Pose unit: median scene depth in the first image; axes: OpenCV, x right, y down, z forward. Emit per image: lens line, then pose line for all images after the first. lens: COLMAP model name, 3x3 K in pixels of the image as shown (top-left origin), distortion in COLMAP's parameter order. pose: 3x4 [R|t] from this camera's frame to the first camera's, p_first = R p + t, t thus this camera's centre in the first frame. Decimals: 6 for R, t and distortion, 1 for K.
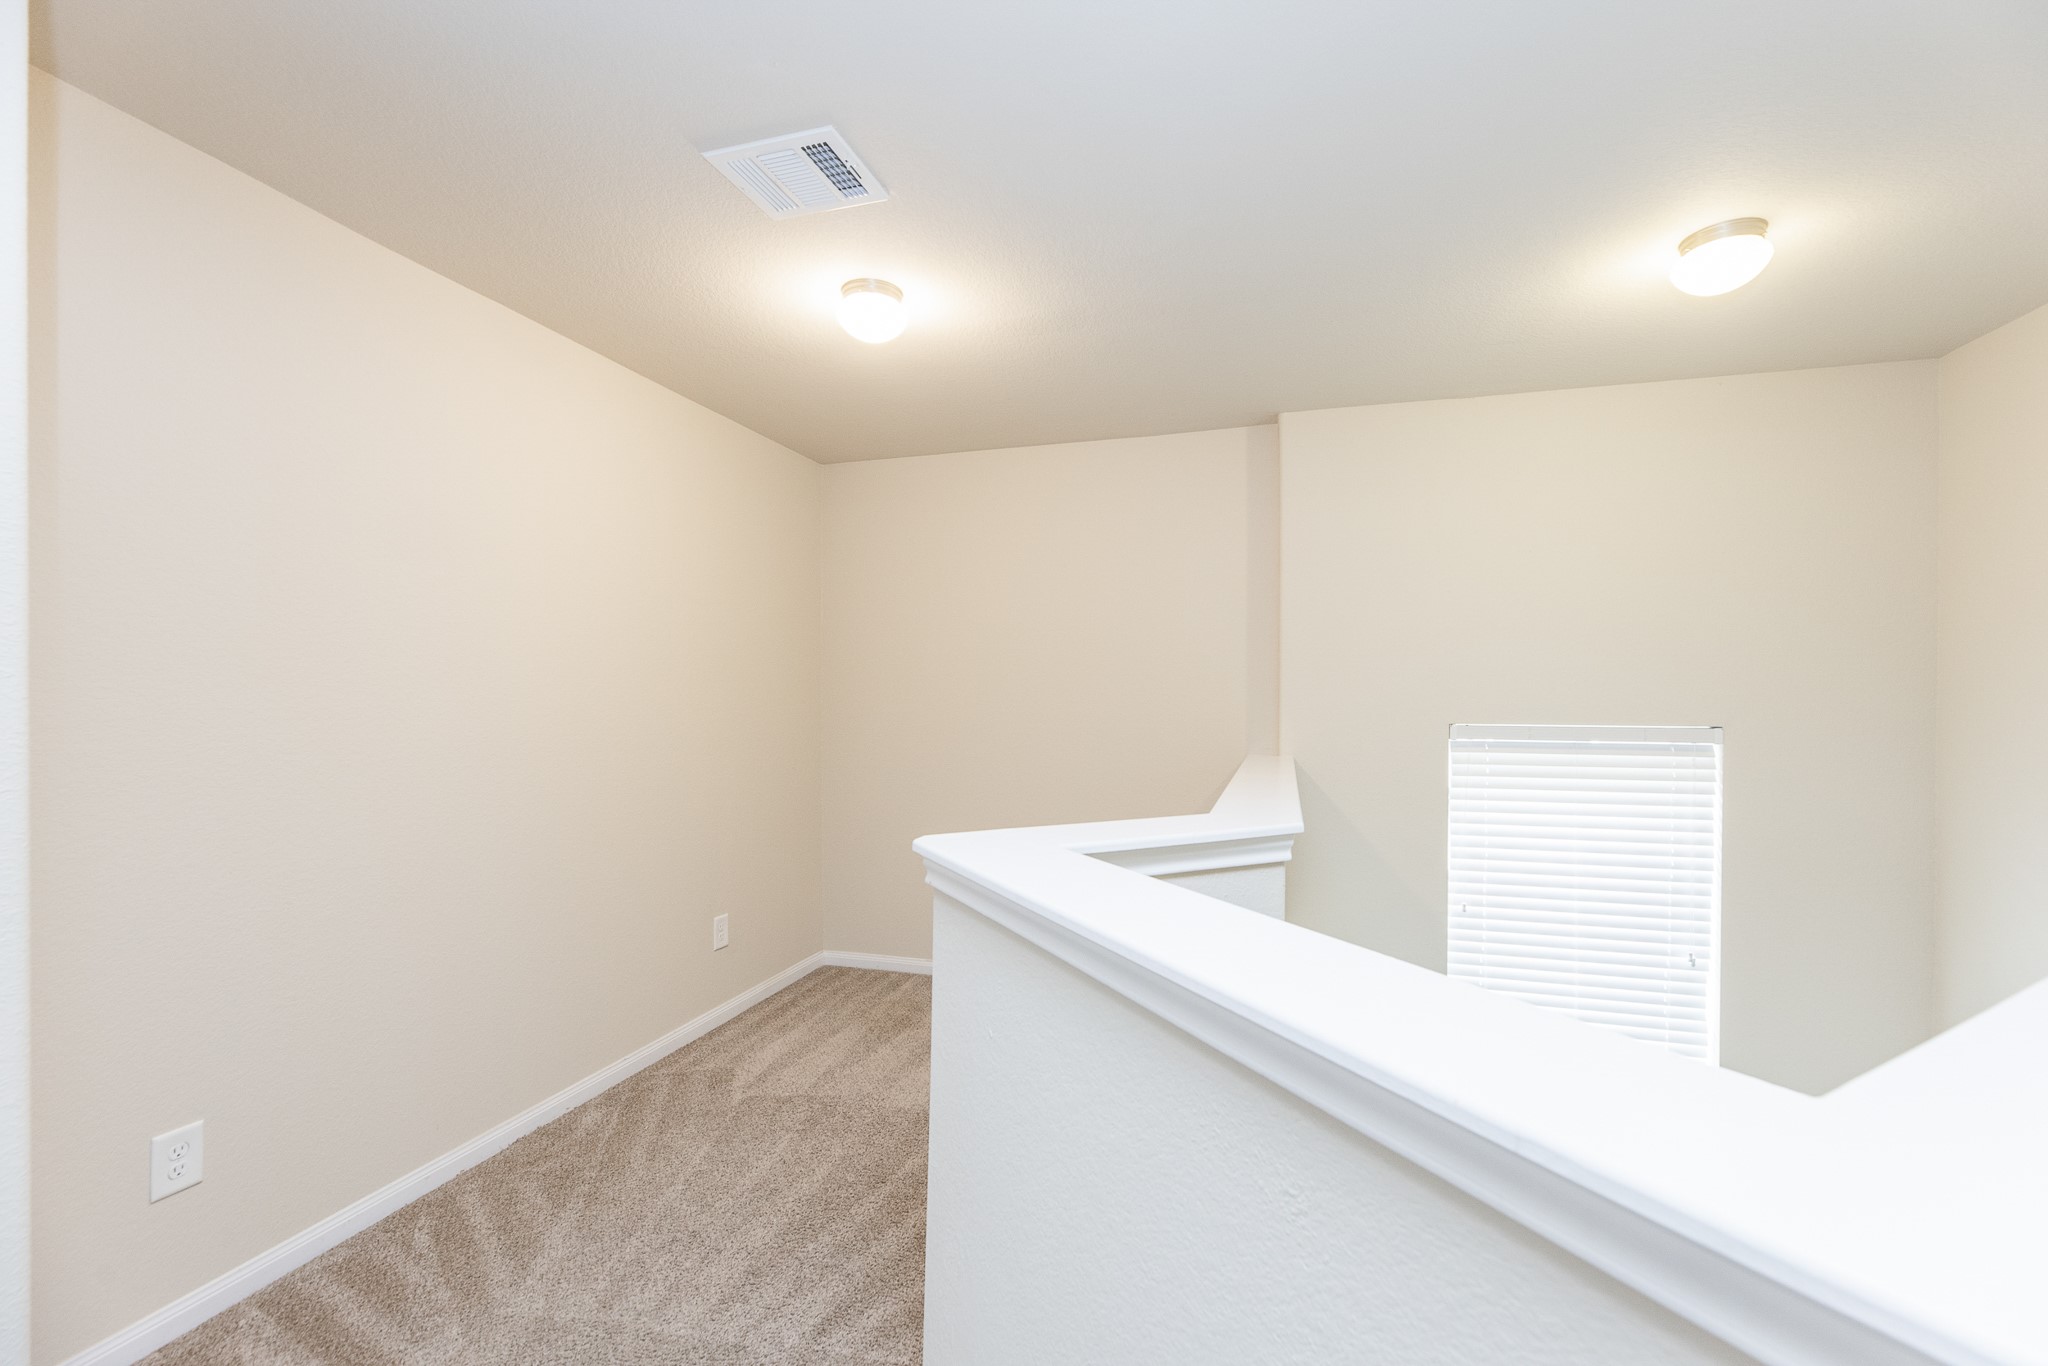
lens RADIAL K [[823.1, 0, 1027.4], [0, 823.1, 691.5], [0, 0, 1]] dist [-0.004610, -0.000297]
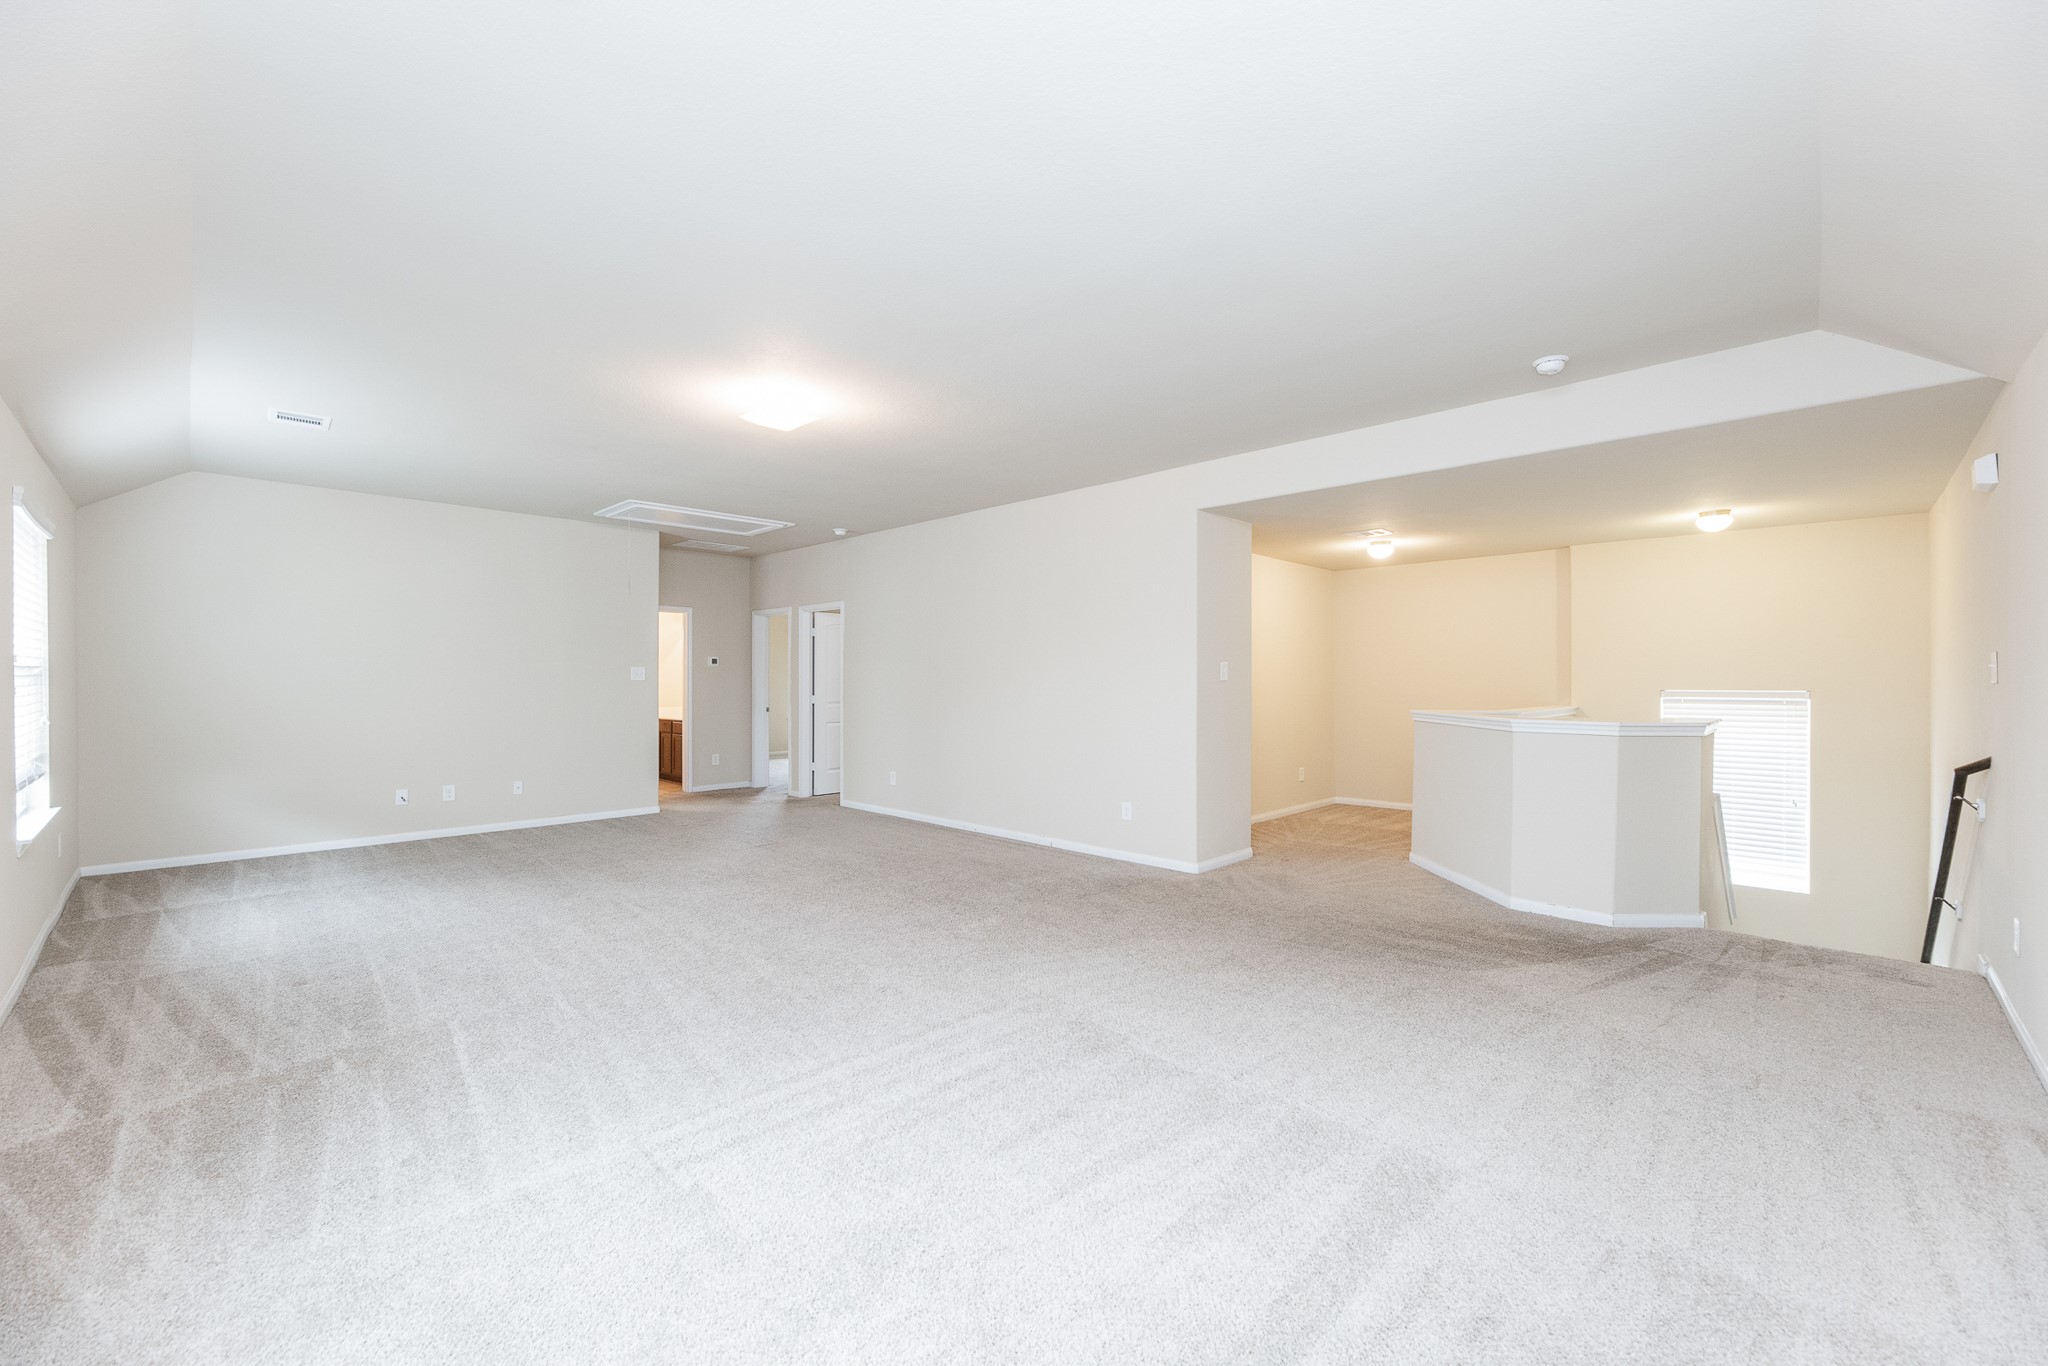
lens RADIAL K [[823.1, 0, 1038.3], [0, 823.1, 688.8], [0, 0, 1]] dist [-0.004610, -0.000297]
pose [[0.894631, 0.001737, -0.446803, 0.021548], [0.007559, 0.999790, 0.019023, -0.017550], [0.446743, -0.020396, 0.894430, -1.713423]]
